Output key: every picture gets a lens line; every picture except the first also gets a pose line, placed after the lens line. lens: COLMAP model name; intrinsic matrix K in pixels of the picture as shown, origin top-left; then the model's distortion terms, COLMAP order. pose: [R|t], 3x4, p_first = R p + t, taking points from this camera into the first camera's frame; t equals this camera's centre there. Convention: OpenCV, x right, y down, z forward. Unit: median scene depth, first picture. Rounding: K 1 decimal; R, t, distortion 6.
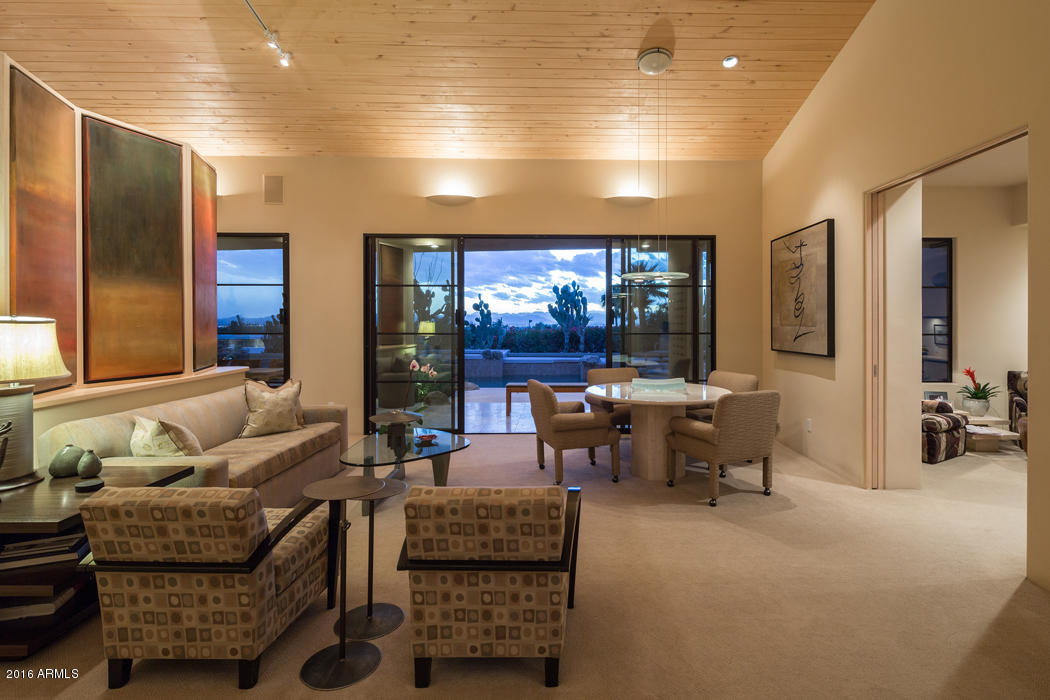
lens RADIAL K [[520.8, 0, 554.7], [0, 520.8, 324.2], [0, 0, 1]] dist [0.005420, -0.002498]
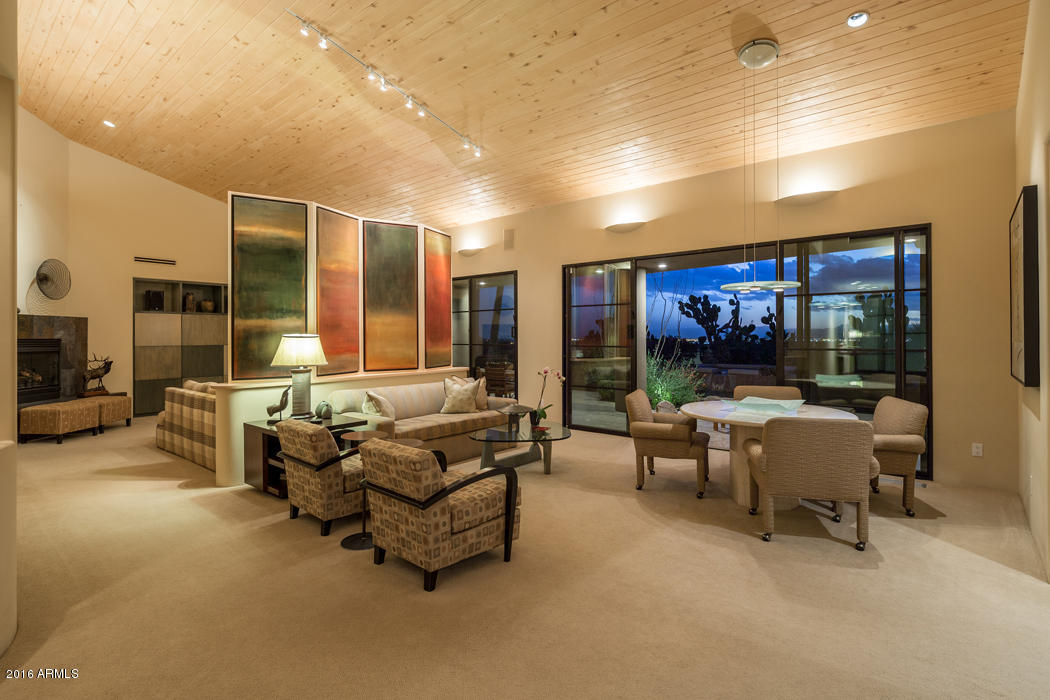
lens RADIAL K [[520.8, 0, 545.0], [0, 520.8, 334.1], [0, 0, 1]] dist [0.005420, -0.002498]
pose [[0.745907, -0.004360, -0.666035, 0.623419], [-0.000686, 0.999973, -0.007314, -0.000857], [0.666049, 0.005913, 0.745884, 0.073241]]
